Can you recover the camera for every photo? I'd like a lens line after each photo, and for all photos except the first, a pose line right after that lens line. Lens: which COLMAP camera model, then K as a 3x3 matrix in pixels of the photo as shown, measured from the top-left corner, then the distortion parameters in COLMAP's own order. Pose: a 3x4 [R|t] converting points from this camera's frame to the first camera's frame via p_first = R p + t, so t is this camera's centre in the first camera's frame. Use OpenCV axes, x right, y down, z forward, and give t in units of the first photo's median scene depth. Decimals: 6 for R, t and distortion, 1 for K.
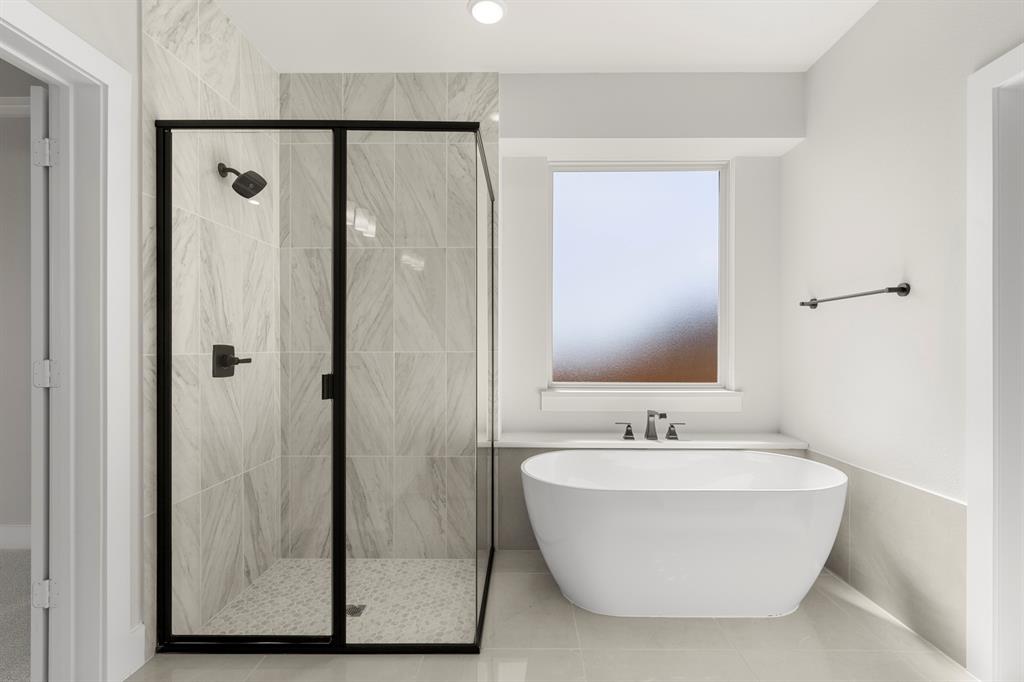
lens RADIAL K [[475.9, 0, 515.3], [0, 475.9, 324.5], [0, 0, 1]] dist [0.001124, 0.000379]
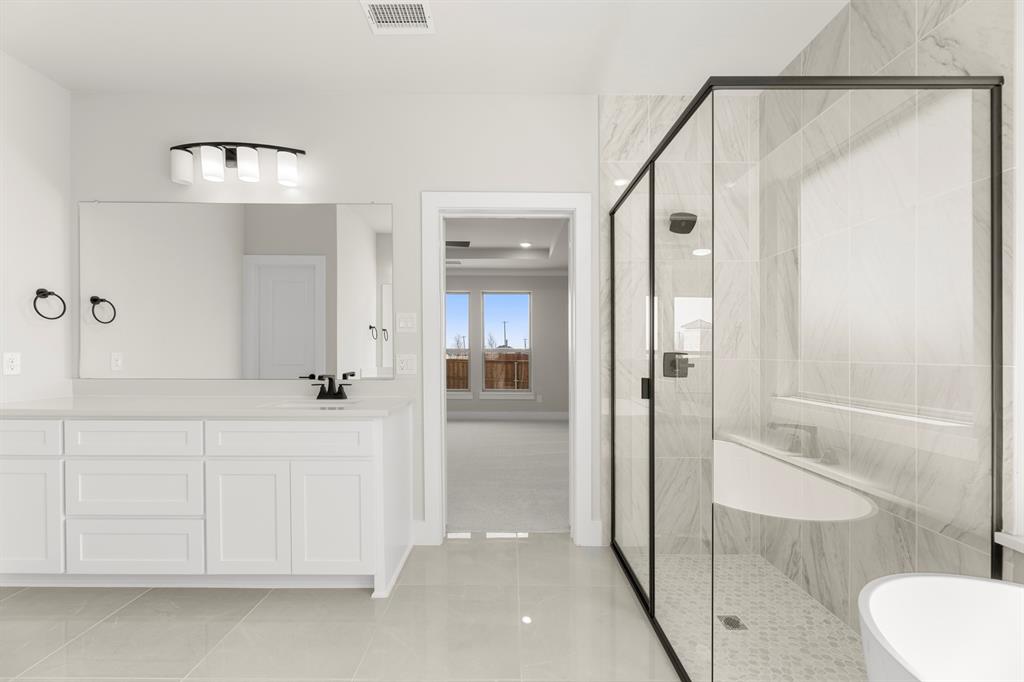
lens RADIAL K [[411.3, 0, 516.9], [0, 411.3, 340.5], [0, 0, 1]] dist [0.001532, -0.000025]
pose [[0.021123, -0.029397, -0.999345, 0.452599], [0.038479, 0.998851, -0.028570, 0.021575], [0.999036, -0.037851, 0.022230, 0.487708]]
